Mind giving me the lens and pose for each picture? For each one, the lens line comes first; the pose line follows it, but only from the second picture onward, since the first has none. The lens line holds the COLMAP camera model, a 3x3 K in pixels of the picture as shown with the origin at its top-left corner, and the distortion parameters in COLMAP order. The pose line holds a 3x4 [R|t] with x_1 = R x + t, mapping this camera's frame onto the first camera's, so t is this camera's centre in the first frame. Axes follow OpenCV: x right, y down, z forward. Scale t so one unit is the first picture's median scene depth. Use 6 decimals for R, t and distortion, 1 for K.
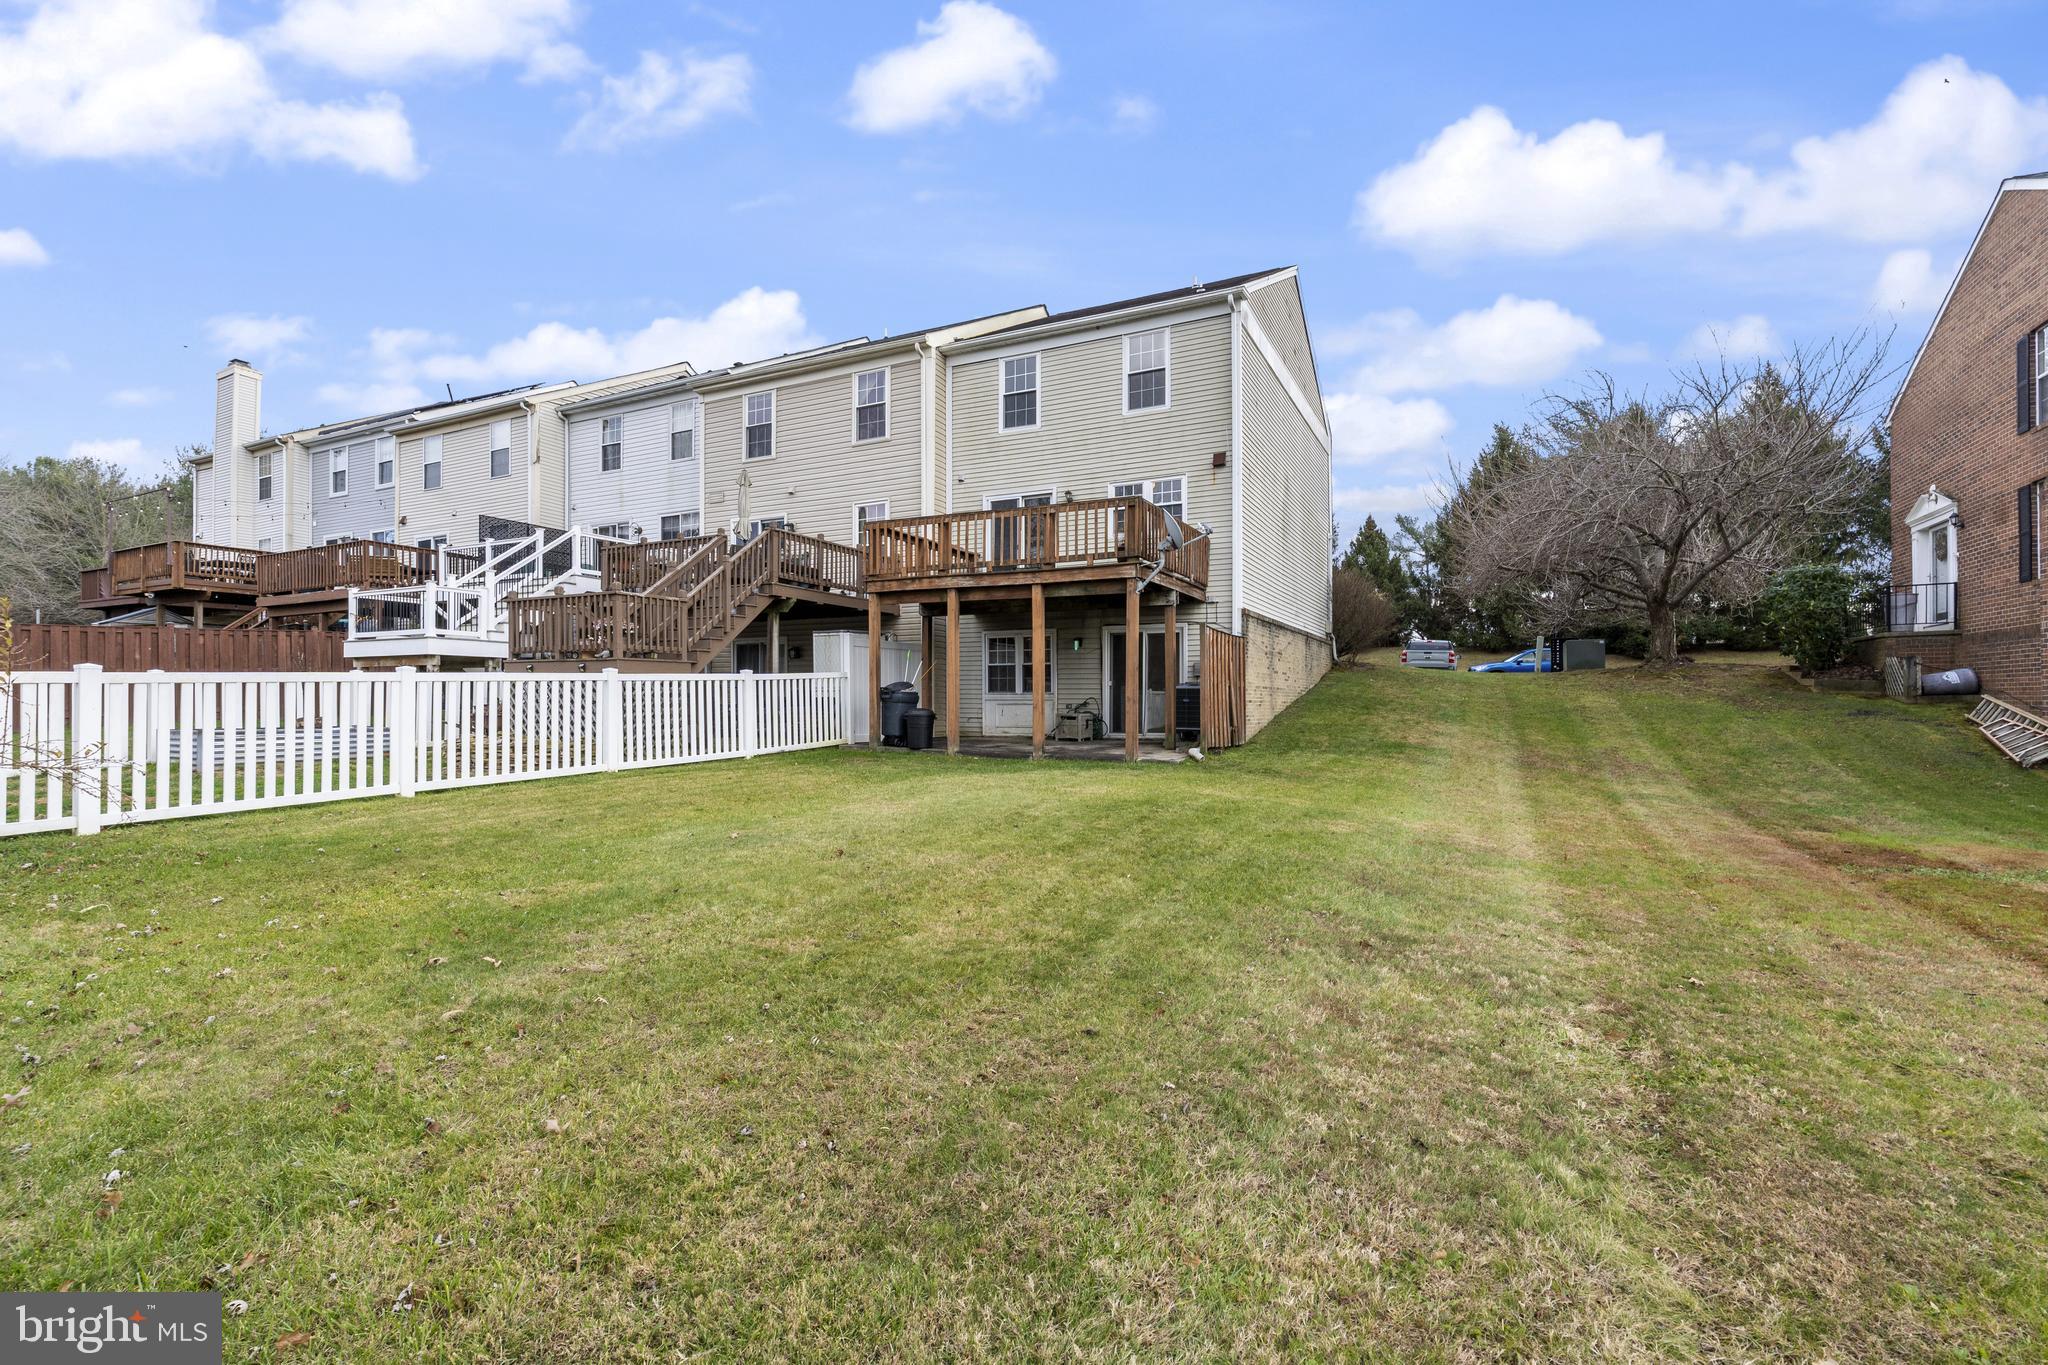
lens RADIAL K [[935.6, 0, 1030.8], [0, 935.6, 680.4], [0, 0, 1]] dist [-0.001887, 0.000413]
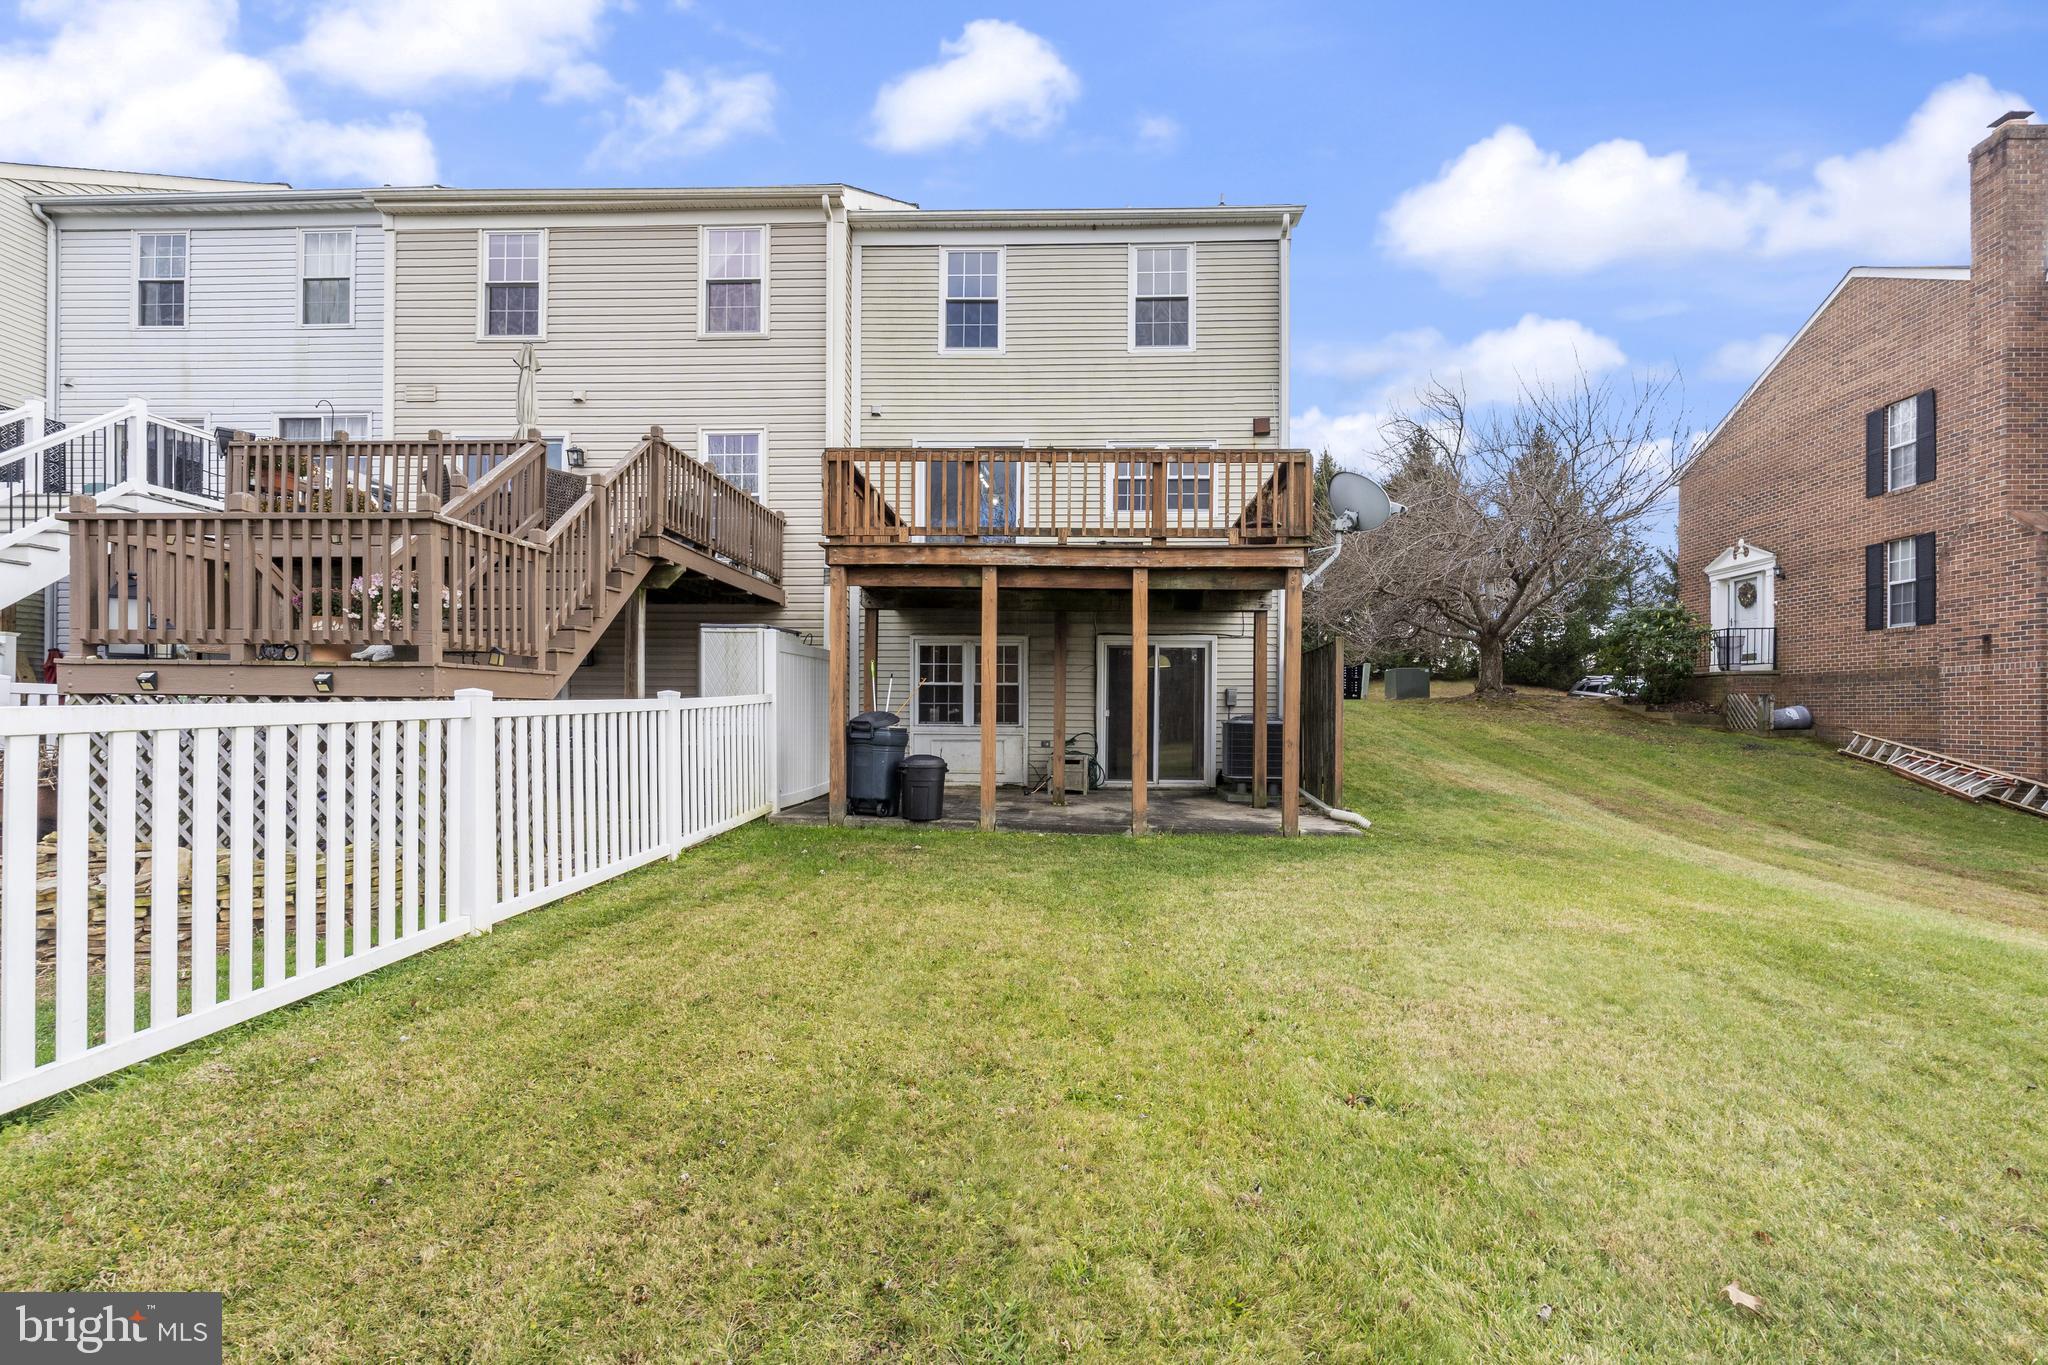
lens RADIAL K [[935.6, 0, 1041.6], [0, 935.6, 702.6], [0, 0, 1]] dist [-0.001887, 0.000413]
pose [[0.909009, 0.011297, 0.416623, -0.270132], [-0.015543, 0.999856, 0.006799, -0.009391], [-0.416486, -0.012656, 0.909054, 0.351626]]
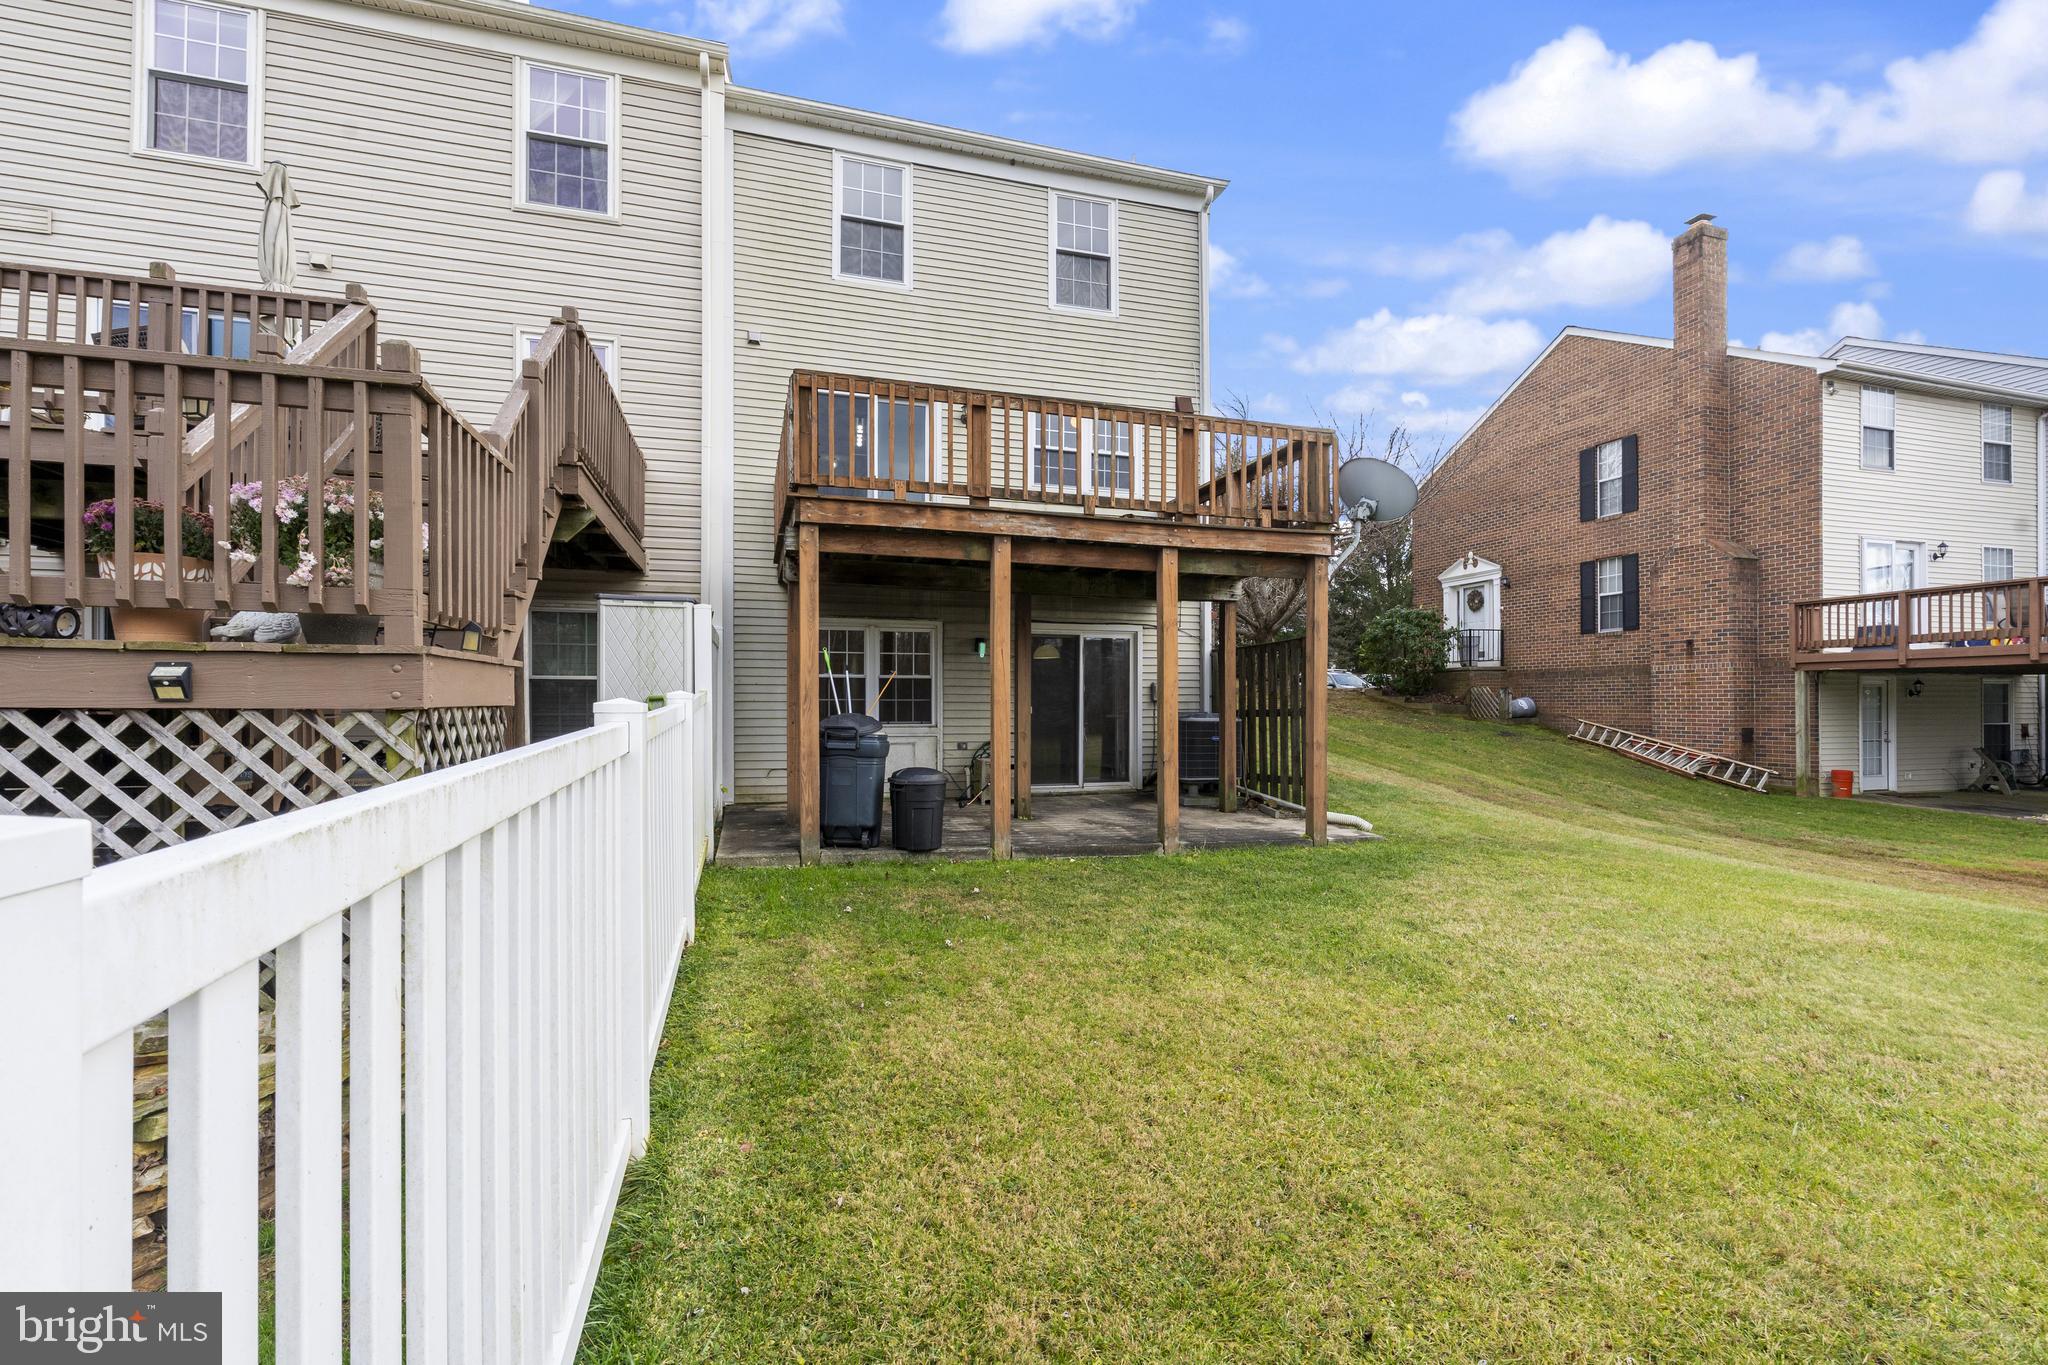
lens RADIAL K [[935.6, 0, 1041.9], [0, 935.6, 690.3], [0, 0, 1]] dist [-0.001887, 0.000413]
pose [[0.713320, 0.011233, 0.700748, -0.369486], [-0.016704, 0.999860, 0.000977, -0.011678], [-0.700639, -0.012402, 0.713408, 0.525452]]
